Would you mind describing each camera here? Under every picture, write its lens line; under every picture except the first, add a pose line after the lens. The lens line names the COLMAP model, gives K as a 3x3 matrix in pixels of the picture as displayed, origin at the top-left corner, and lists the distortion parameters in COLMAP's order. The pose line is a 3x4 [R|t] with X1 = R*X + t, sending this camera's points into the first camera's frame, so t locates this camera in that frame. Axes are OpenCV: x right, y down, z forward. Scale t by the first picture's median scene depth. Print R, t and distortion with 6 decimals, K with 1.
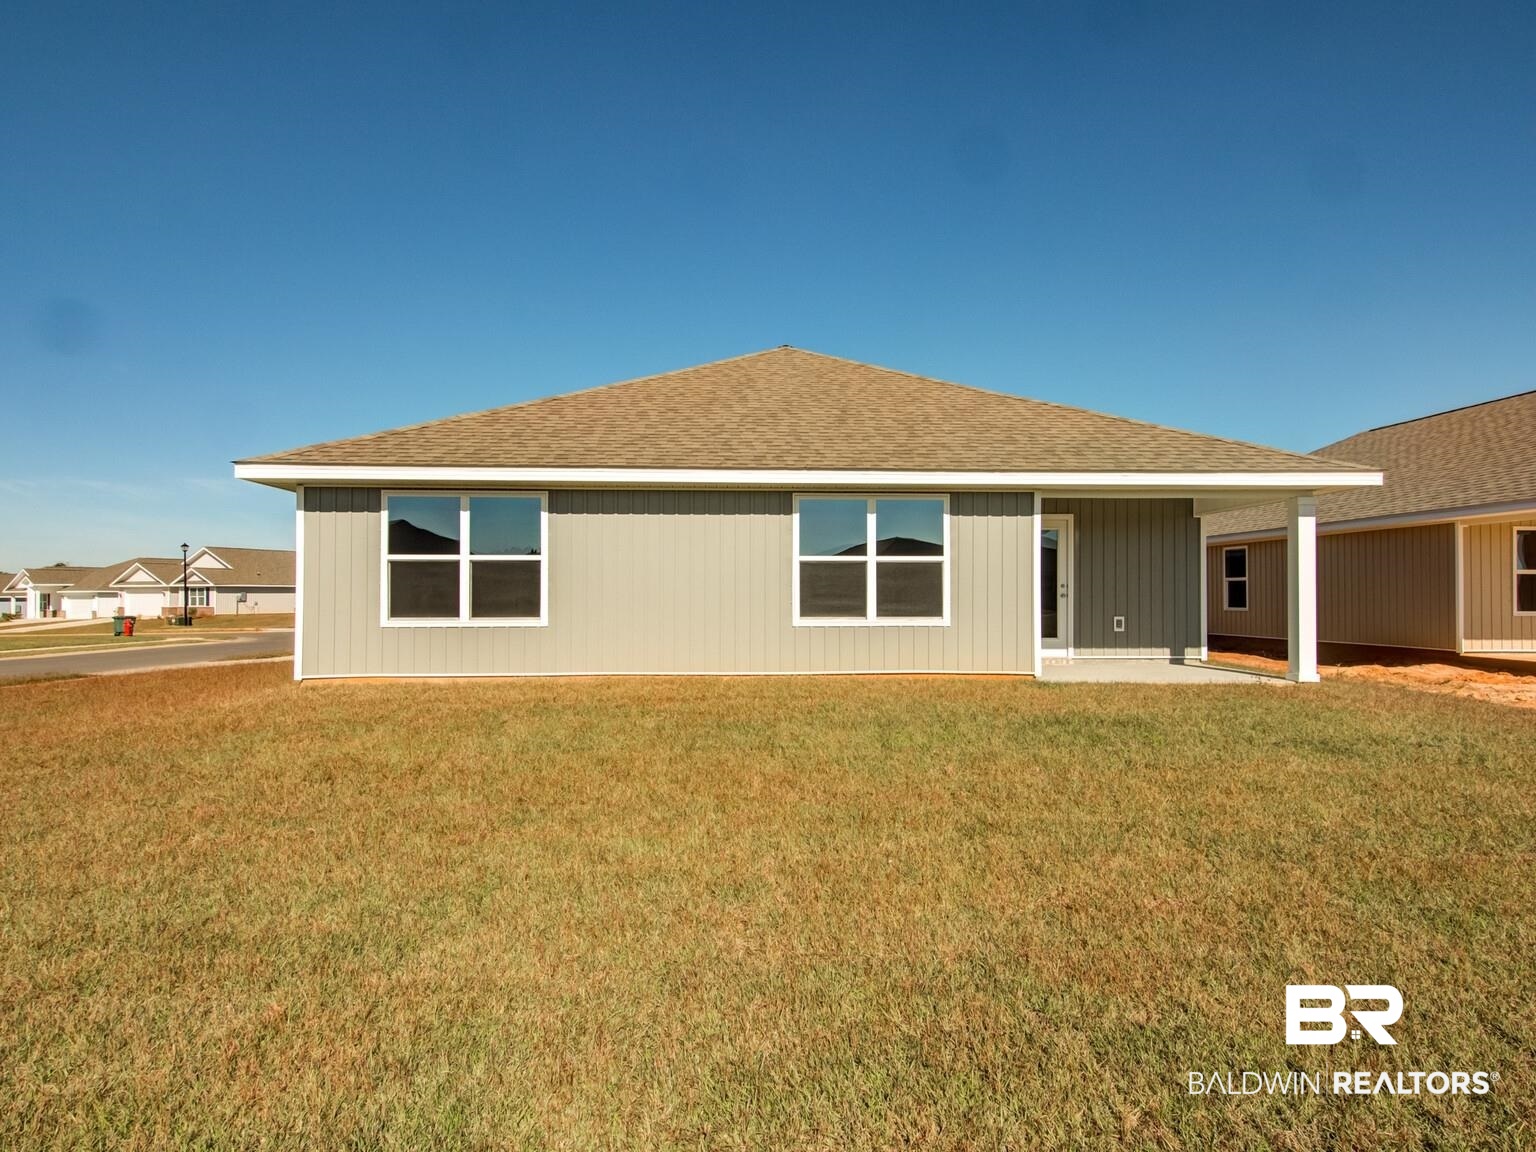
lens RADIAL K [[885.7, 0, 761.3], [0, 885.7, 582.6], [0, 0, 1]] dist [0.023624, -0.015765]
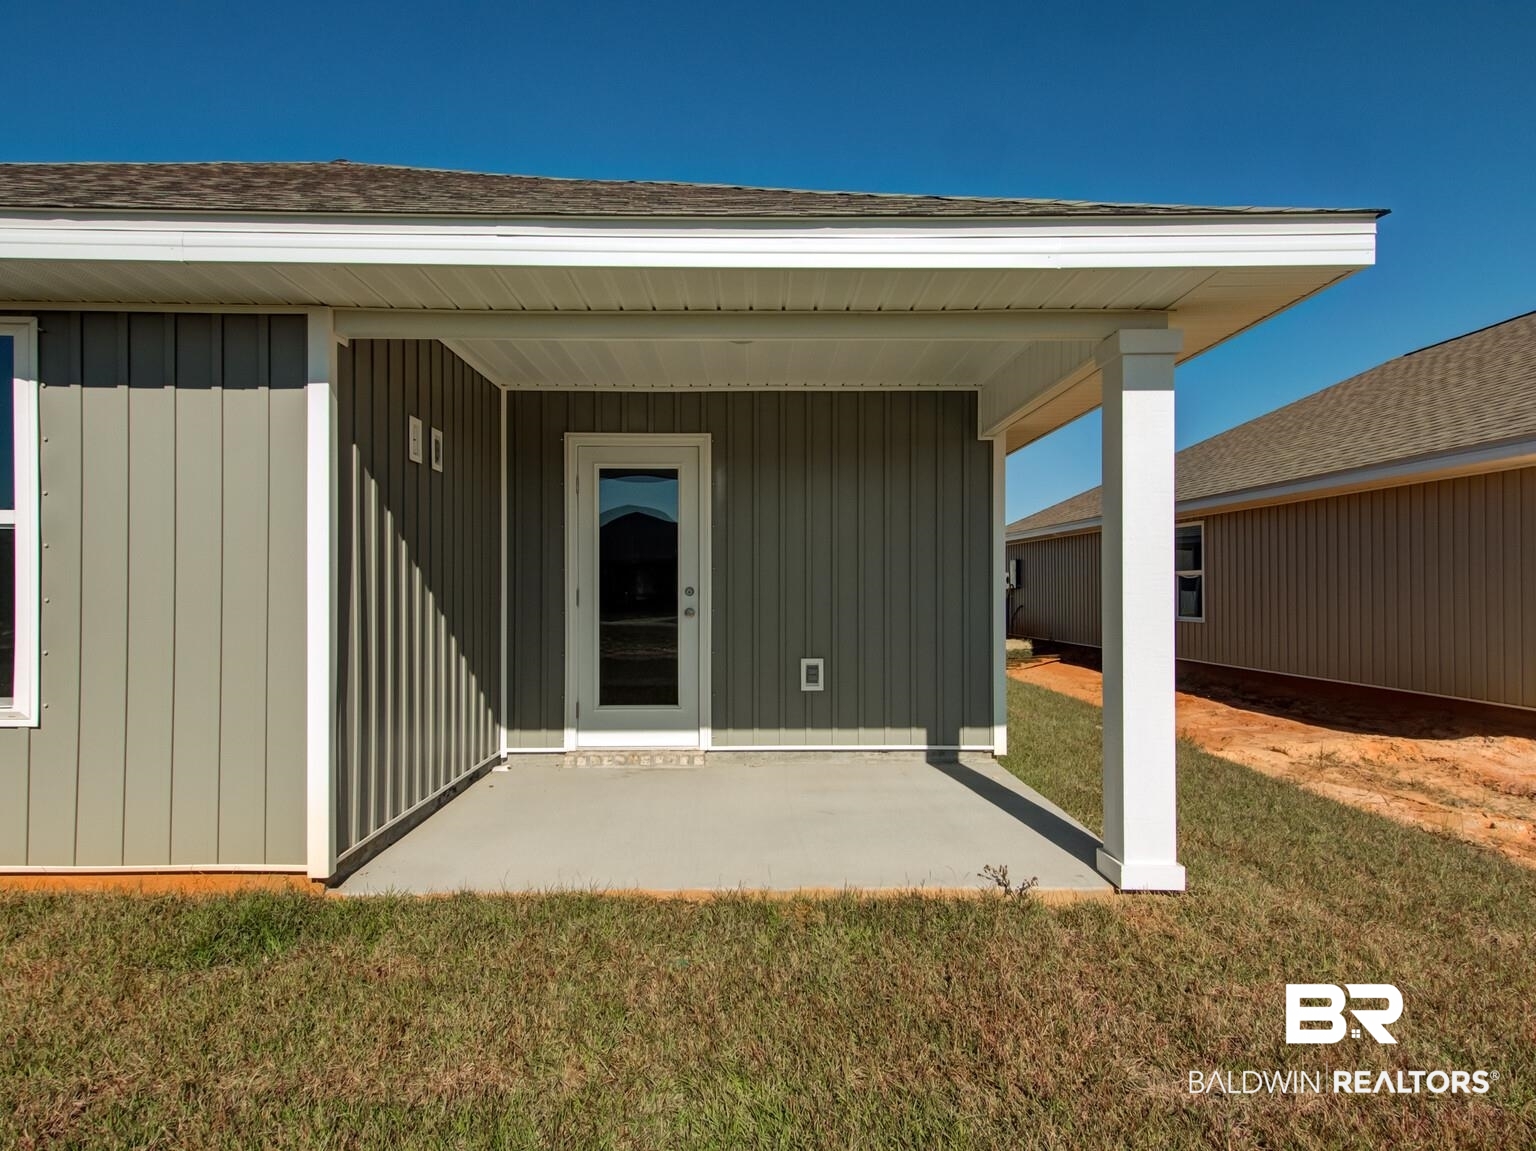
lens RADIAL K [[885.7, 0, 774.5], [0, 885.7, 584.9], [0, 0, 1]] dist [0.023624, -0.015765]
pose [[0.999569, -0.002759, -0.029213, 0.488451], [0.003025, 0.999954, 0.009073, -0.004902], [0.029187, -0.009158, 0.999532, 0.673153]]
